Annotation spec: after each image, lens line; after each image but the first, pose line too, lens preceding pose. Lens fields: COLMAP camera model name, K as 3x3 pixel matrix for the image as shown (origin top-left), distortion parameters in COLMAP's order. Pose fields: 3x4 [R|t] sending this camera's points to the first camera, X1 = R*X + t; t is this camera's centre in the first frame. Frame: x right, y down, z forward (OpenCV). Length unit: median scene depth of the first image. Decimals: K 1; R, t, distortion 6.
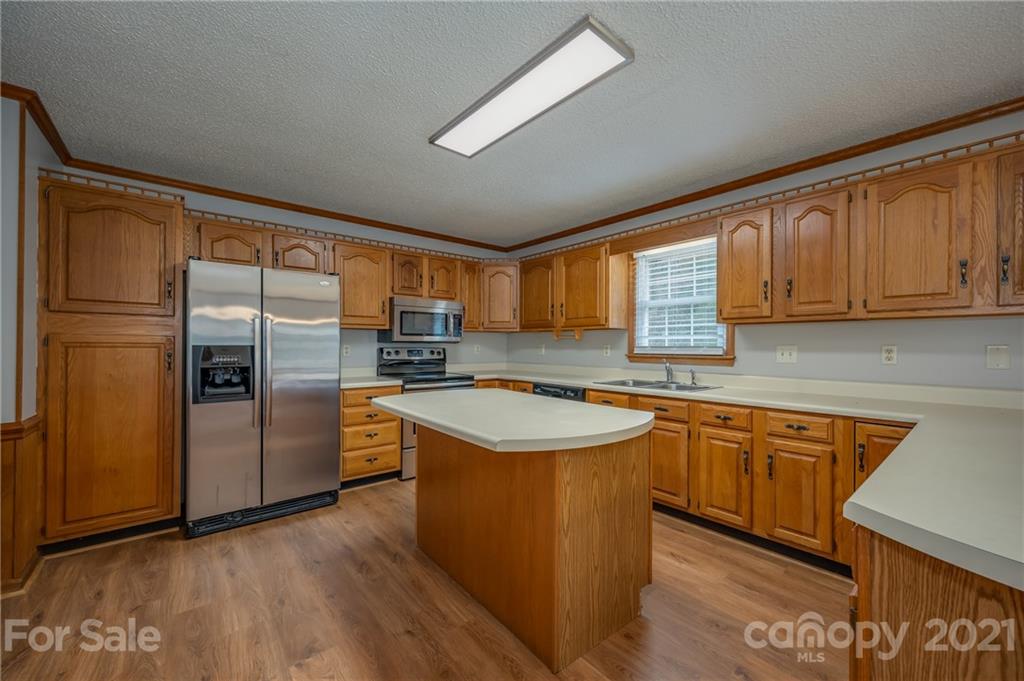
lens RADIAL K [[399.1, 0, 512.9], [0, 399.1, 345.0], [0, 0, 1]] dist [0.009125, -0.000628]
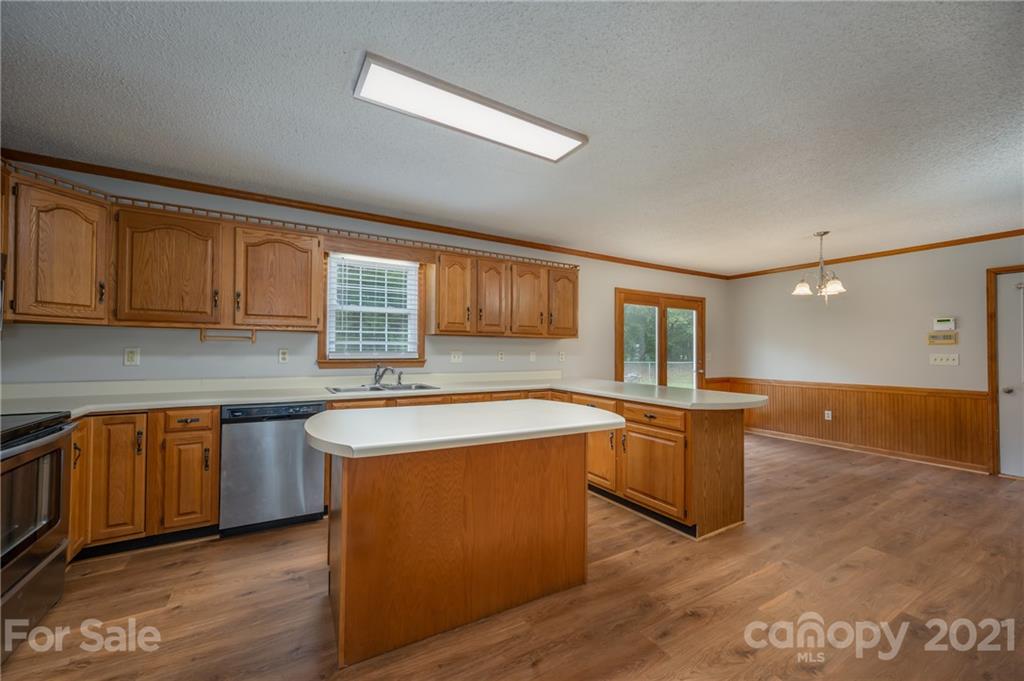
lens RADIAL K [[405.0, 0, 511.1], [0, 405.0, 345.4], [0, 0, 1]] dist [0.007530, 0.000254]
pose [[0.158451, 0.010337, 0.987313, -0.753793], [-0.007307, 0.999930, -0.009297, -0.006834], [-0.987340, -0.005741, 0.158516, 0.569463]]
